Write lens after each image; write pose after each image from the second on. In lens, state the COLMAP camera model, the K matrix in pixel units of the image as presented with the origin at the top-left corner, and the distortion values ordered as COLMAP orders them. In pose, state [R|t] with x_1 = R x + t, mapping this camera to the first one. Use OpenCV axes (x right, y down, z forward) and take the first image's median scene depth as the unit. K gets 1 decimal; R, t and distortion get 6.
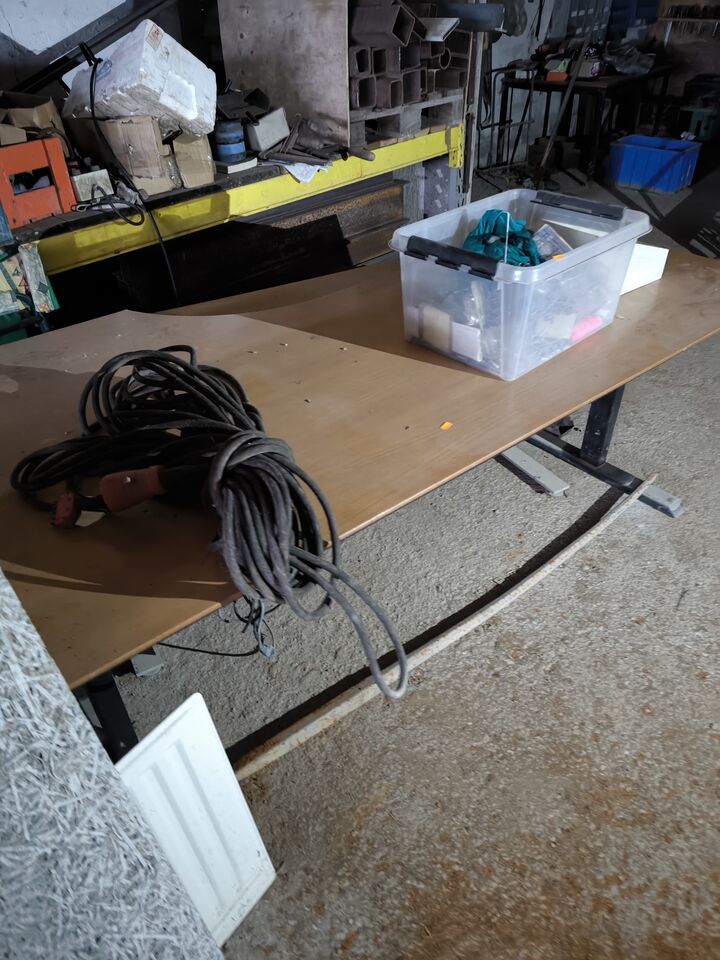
lens RADIAL K [[672.9, 0, 360.0], [0, 672.9, 480.0], [0, 0, 1]] dist [0.017681, -0.004044]
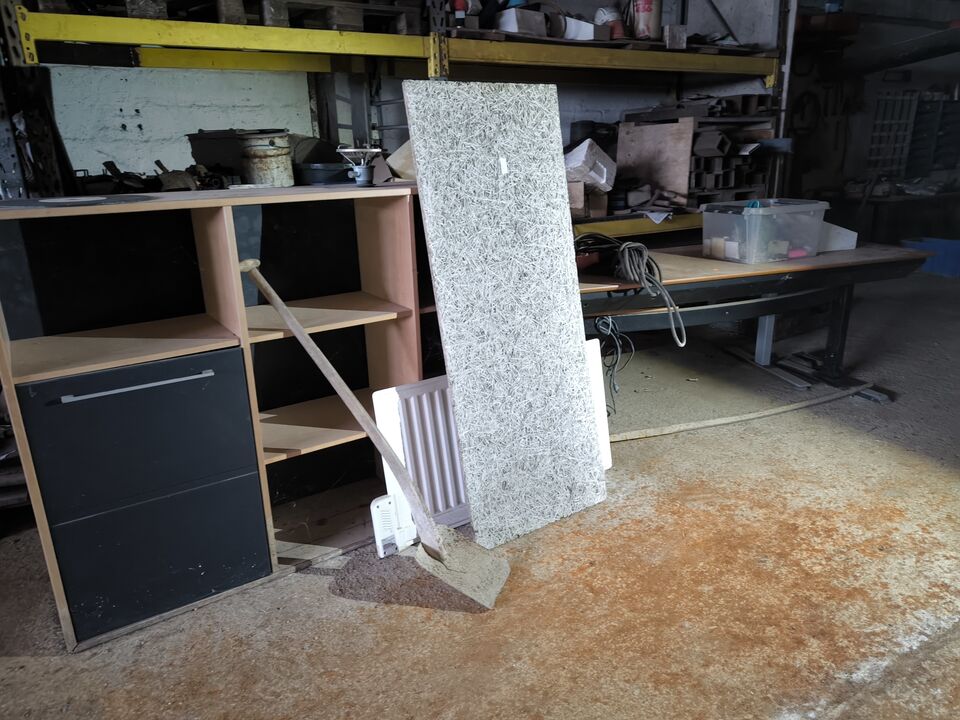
lens RADIAL K [[677.3, 0, 480.0], [0, 677.3, 360.0], [0, 0, 1]] dist [0.009256, -0.001451]
pose [[0.948471, 0.093812, -0.302658, 0.045336], [-0.190428, 0.932193, -0.307819, 0.500721], [0.253259, 0.349592, 0.902023, -0.546859]]
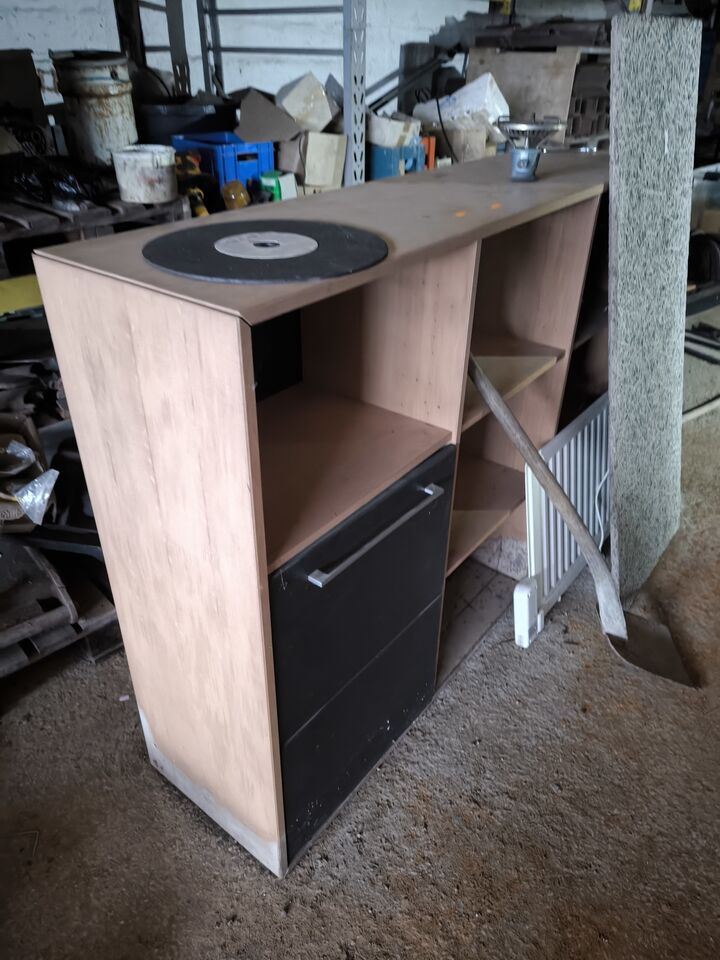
lens RADIAL K [[677.3, 0, 347.6], [0, 677.3, 476.8], [0, 0, 1]] dist [0.008483, -0.000513]
pose [[0.999526, 0.030274, -0.005620, -0.485917], [-0.030679, 0.994697, -0.098170, 0.392667], [0.002618, 0.098296, 0.995154, -0.463502]]
